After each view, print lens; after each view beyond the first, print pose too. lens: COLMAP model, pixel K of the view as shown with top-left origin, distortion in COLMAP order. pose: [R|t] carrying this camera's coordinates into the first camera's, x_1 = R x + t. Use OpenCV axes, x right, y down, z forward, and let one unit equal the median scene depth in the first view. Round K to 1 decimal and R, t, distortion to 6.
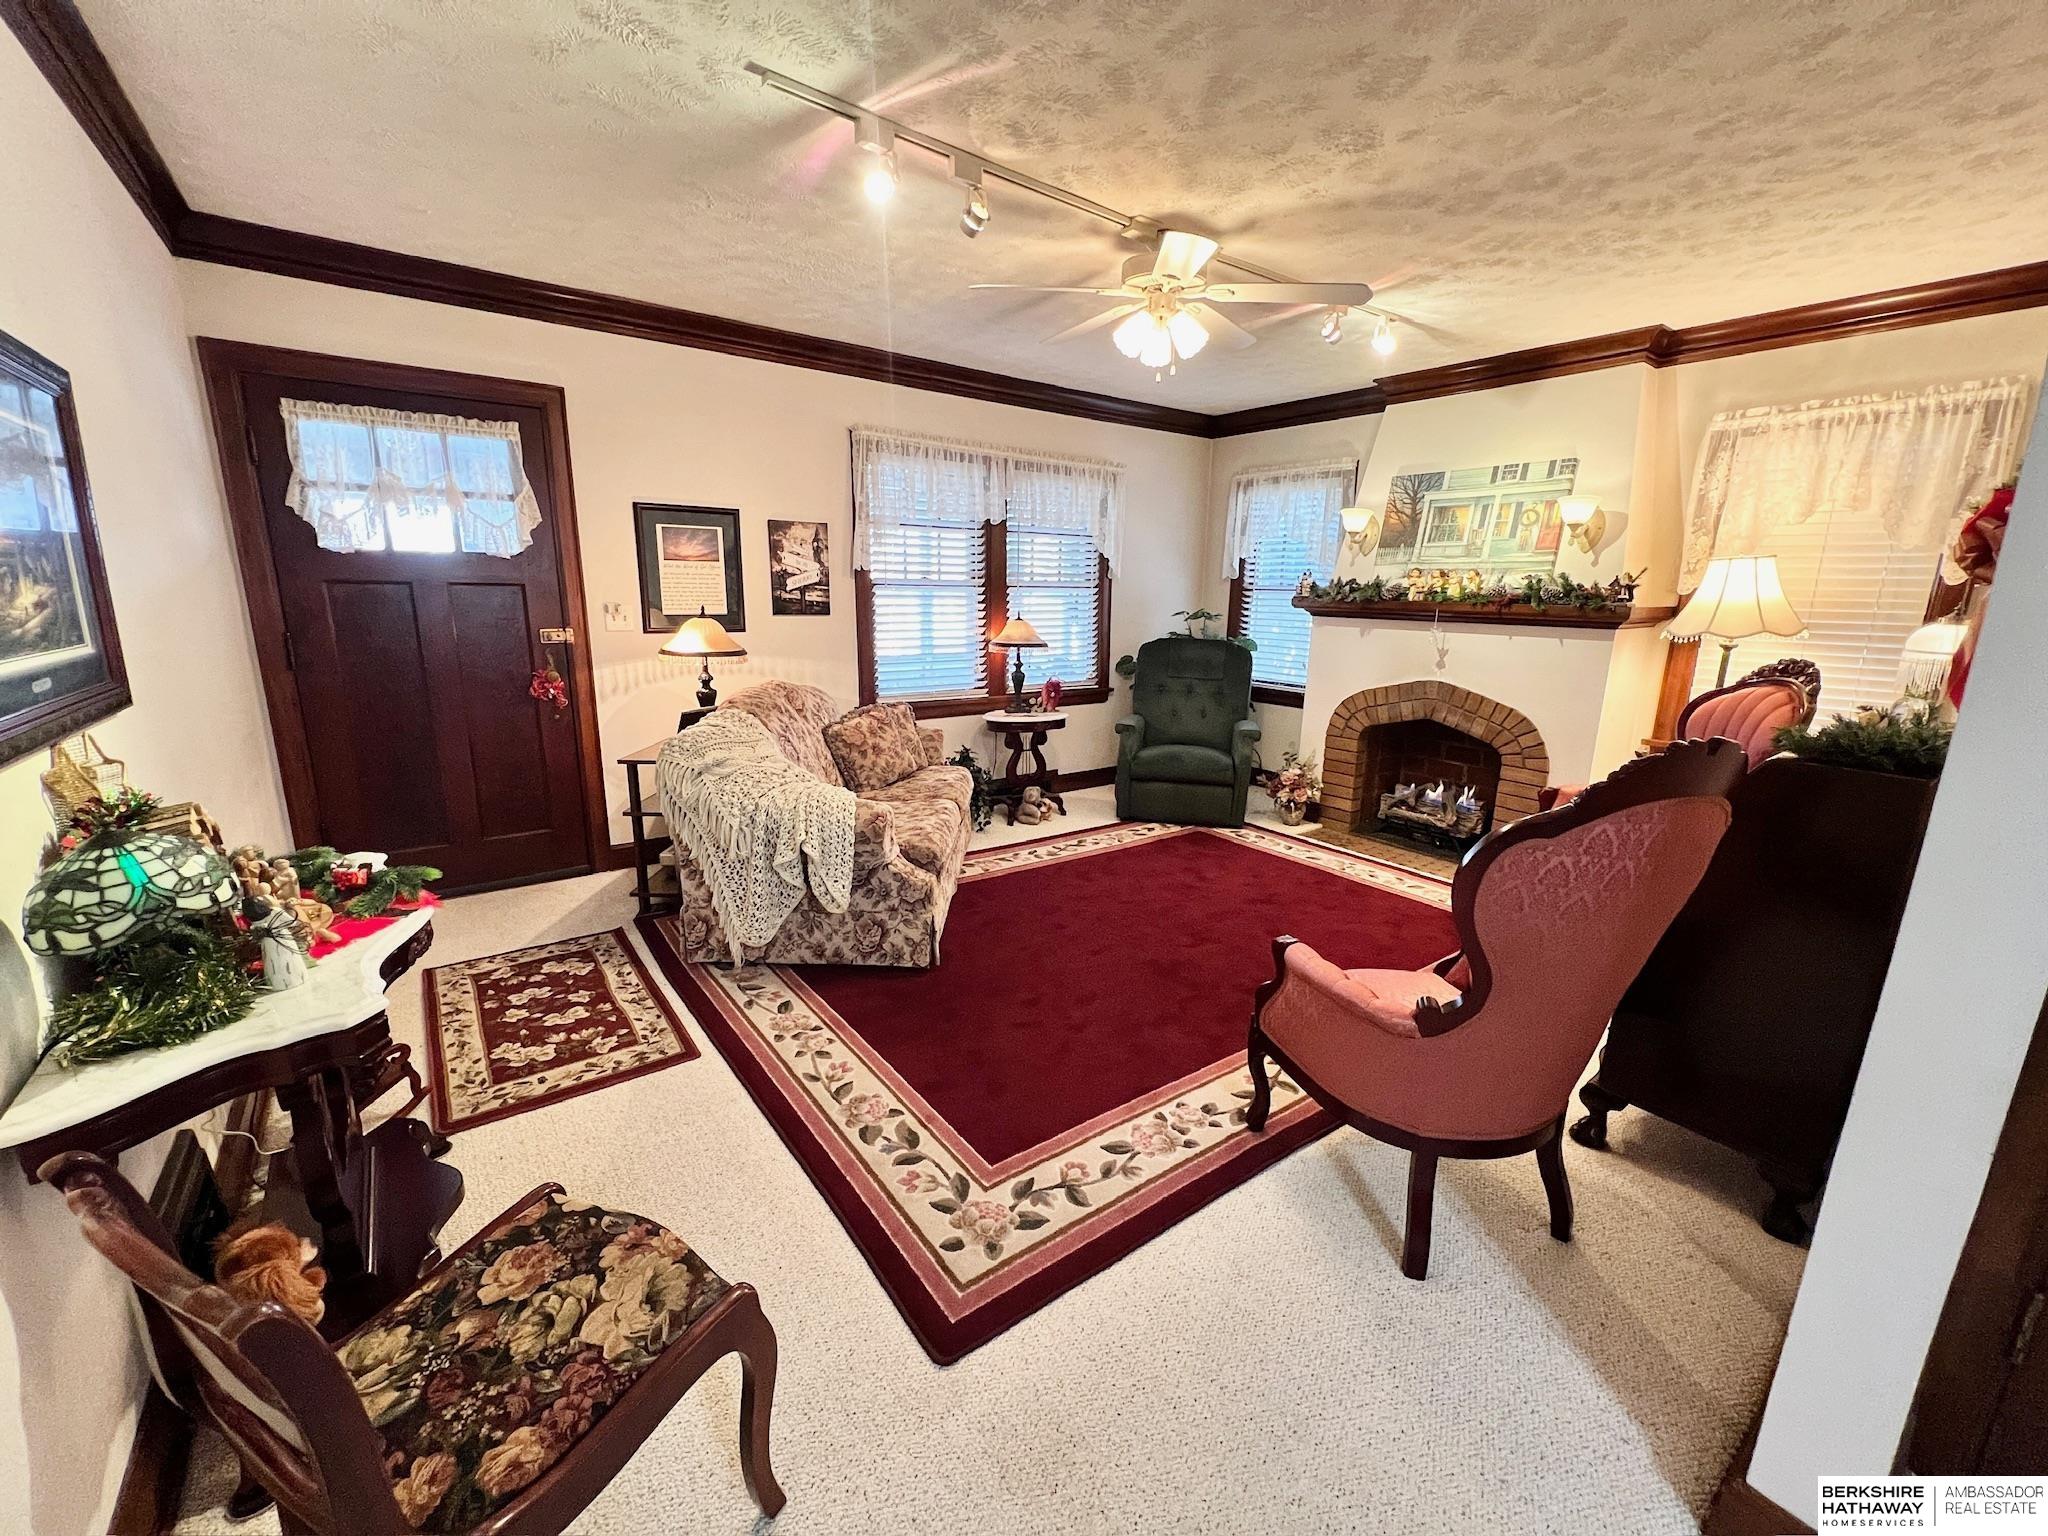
lens RADIAL K [[816.6, 0, 1021.9], [0, 816.6, 774.7], [0, 0, 1]] dist [-0.001133, -0.000041]
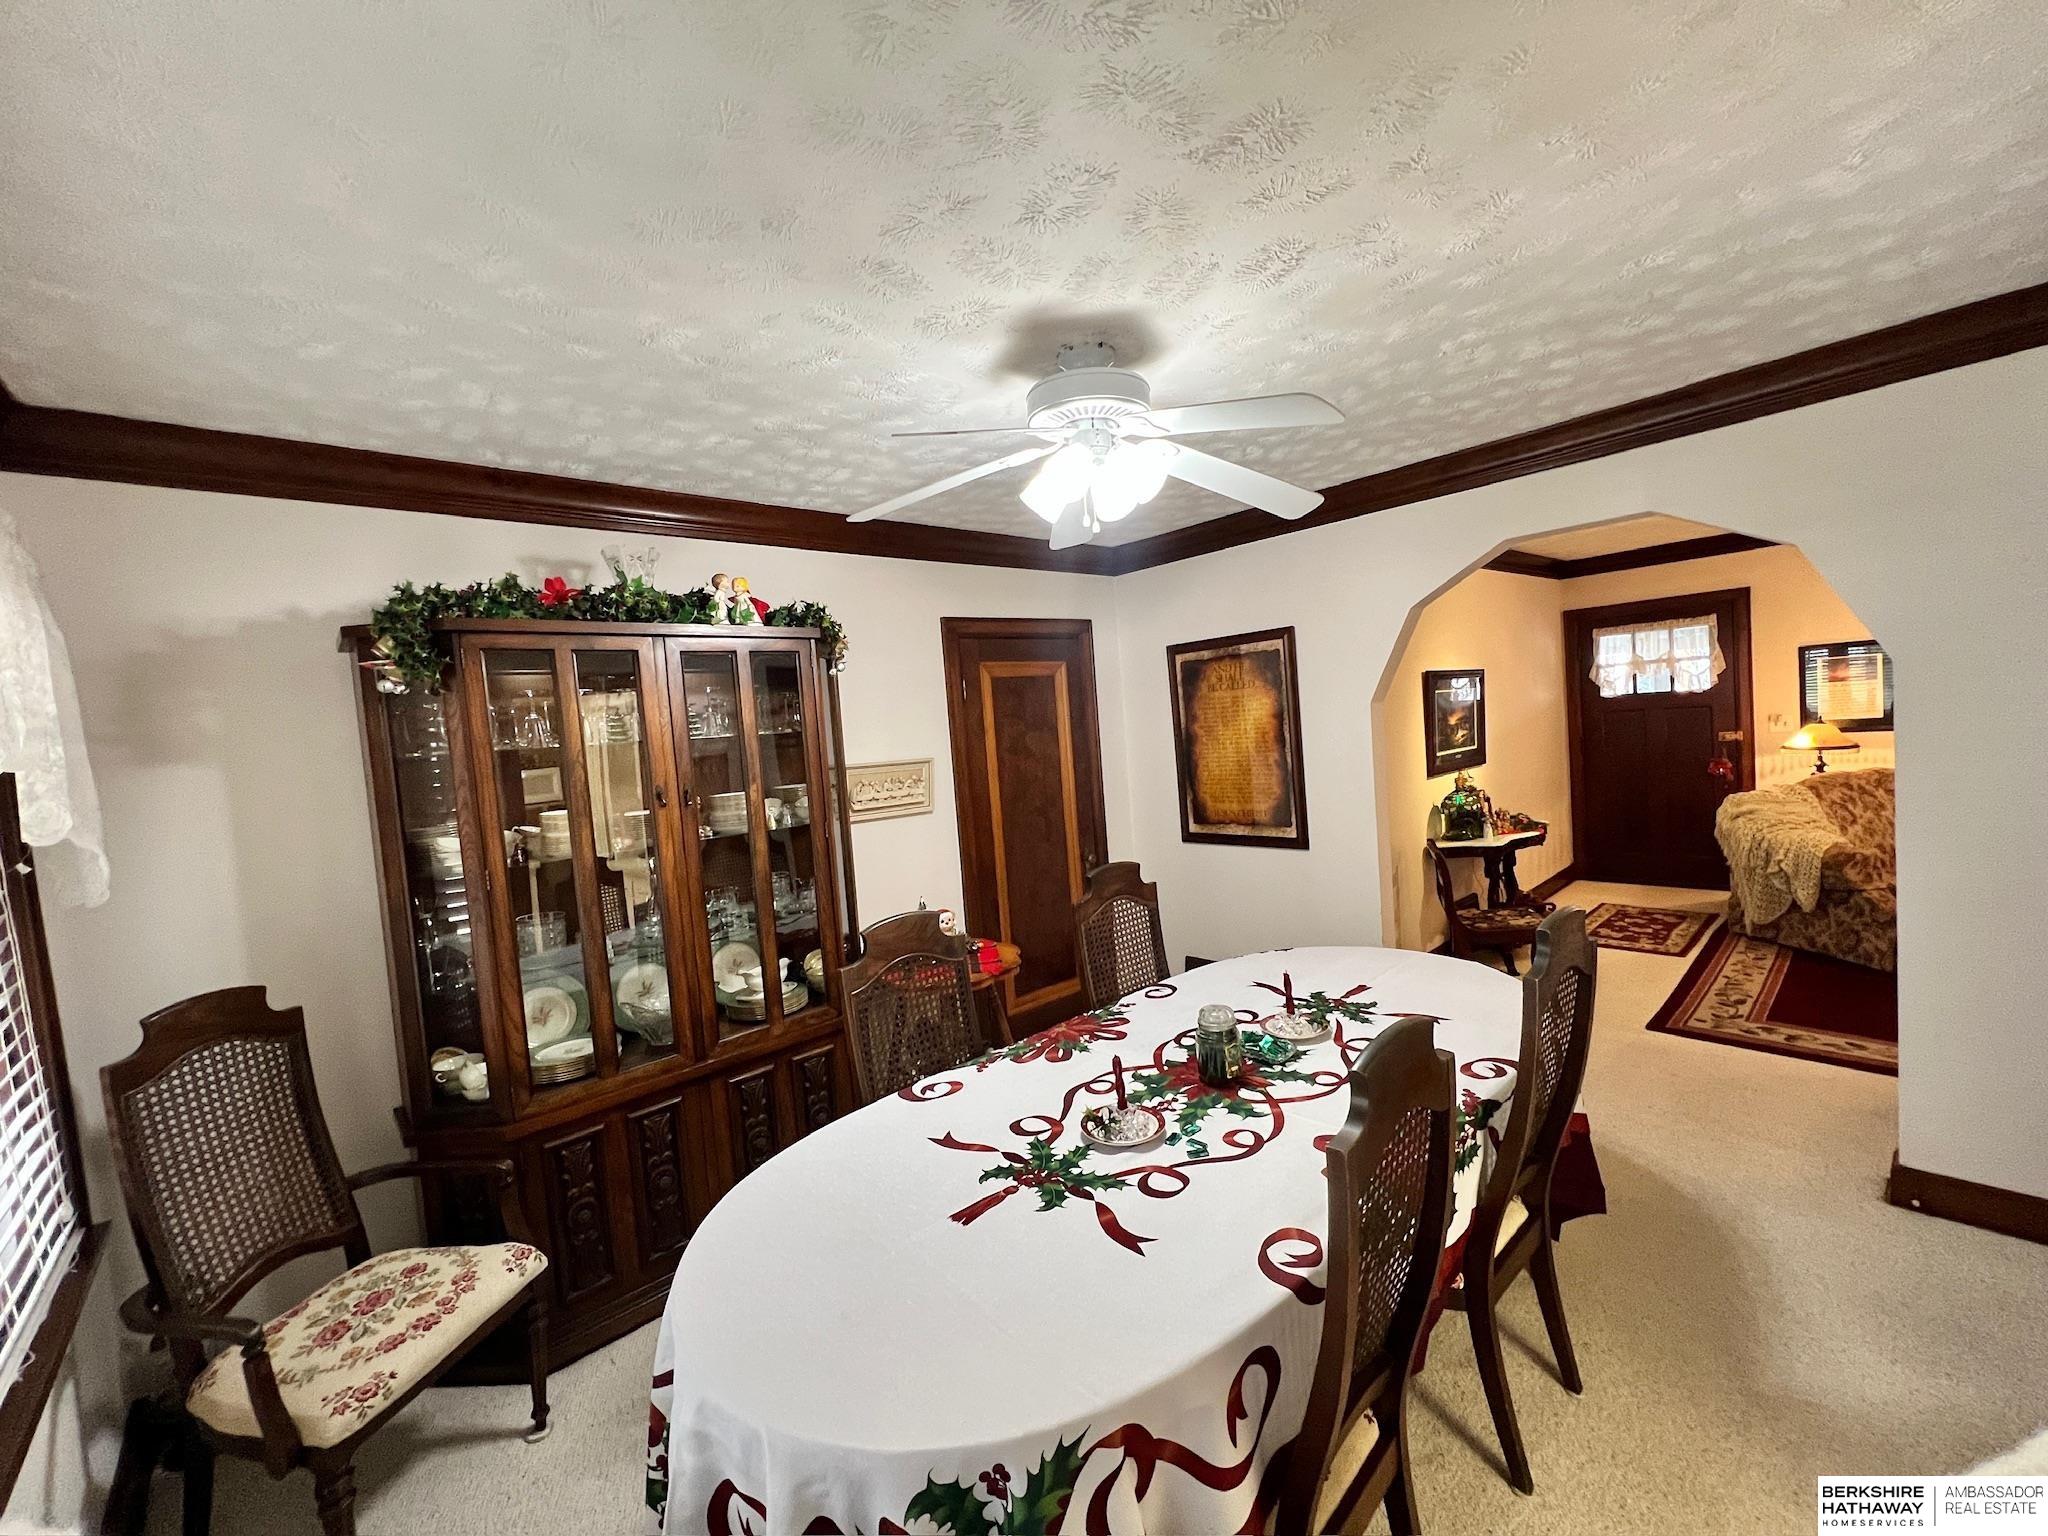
lens RADIAL K [[819.2, 0, 1023.9], [0, 819.2, 774.0], [0, 0, 1]] dist [-0.001431, -0.000103]
pose [[0.090063, 0.036835, -0.995255, 0.810358], [-0.145377, 0.989098, 0.023452, 0.060486], [0.985269, 0.142575, 0.094436, -0.456663]]
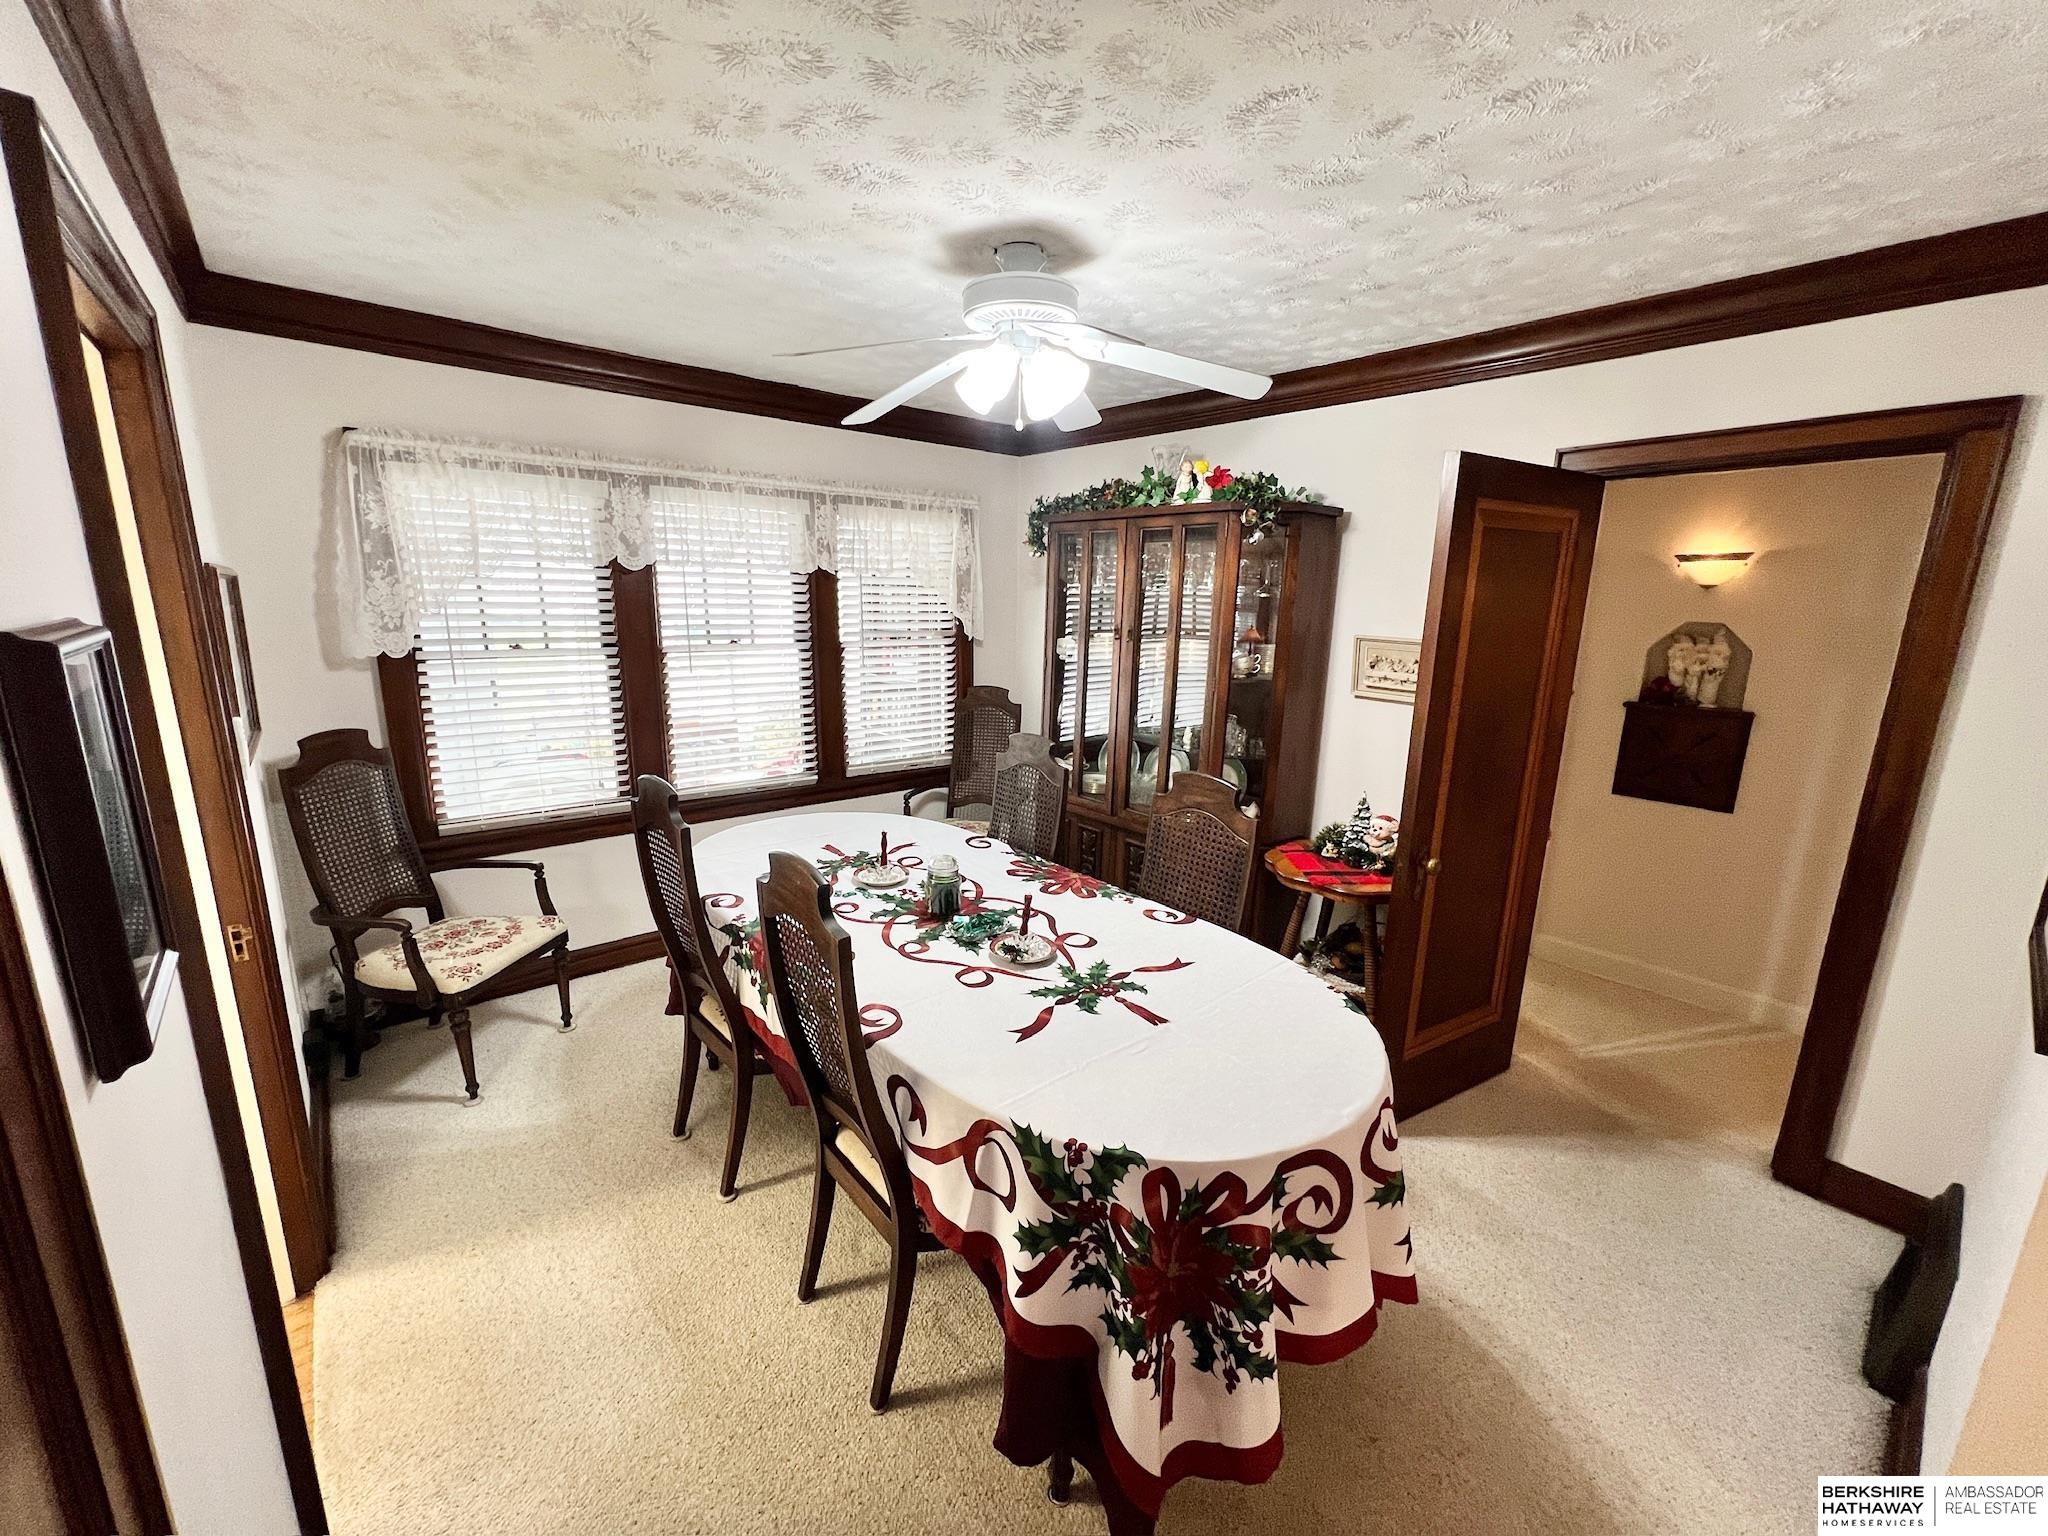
lens RADIAL K [[819.2, 0, 1022.8], [0, 819.2, 771.6], [0, 0, 1]] dist [-0.001431, -0.000103]
pose [[-0.997362, -0.022827, -0.068901, 0.354608], [-0.050039, 0.903869, 0.424873, -0.100929], [0.052578, 0.427200, -0.902627, 0.182207]]
